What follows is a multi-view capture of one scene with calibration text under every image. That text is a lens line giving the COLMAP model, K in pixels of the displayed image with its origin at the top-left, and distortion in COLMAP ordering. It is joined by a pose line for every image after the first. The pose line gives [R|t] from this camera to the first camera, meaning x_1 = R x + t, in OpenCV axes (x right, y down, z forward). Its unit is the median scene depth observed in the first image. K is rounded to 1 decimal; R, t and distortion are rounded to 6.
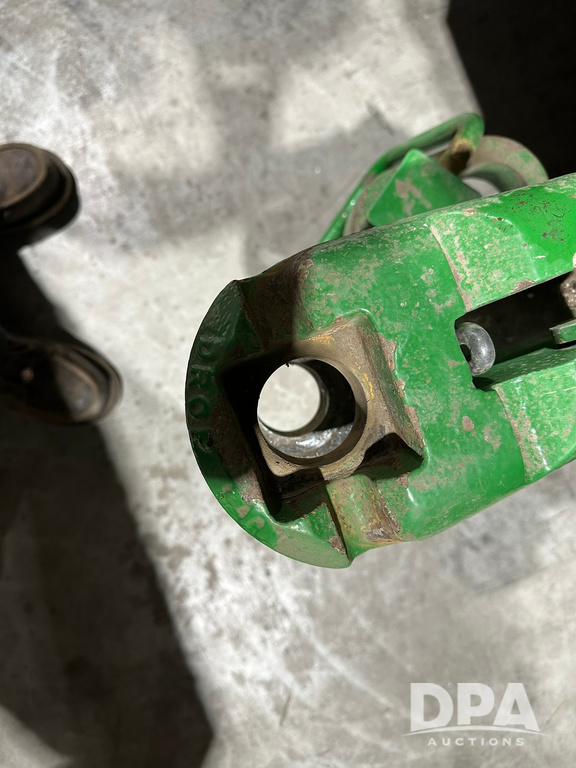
lens RADIAL K [[525.0, 0, 288.0], [0, 525.0, 384.0], [0, 0, 1]] dist [0.003410, -0.077311]
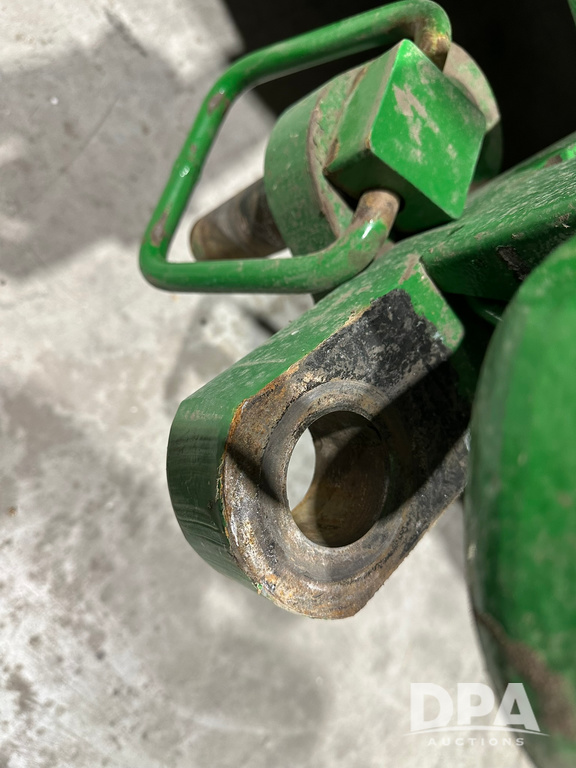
lens RADIAL K [[547.9, 0, 288.0], [0, 547.9, 384.0], [0, 0, 1]] dist [-0.001884, -0.037222]
pose [[0.846973, -0.200763, 0.492271, -0.115453], [0.170690, 0.979624, 0.105841, -0.053017], [-0.503490, -0.005619, 0.863983, 0.200160]]
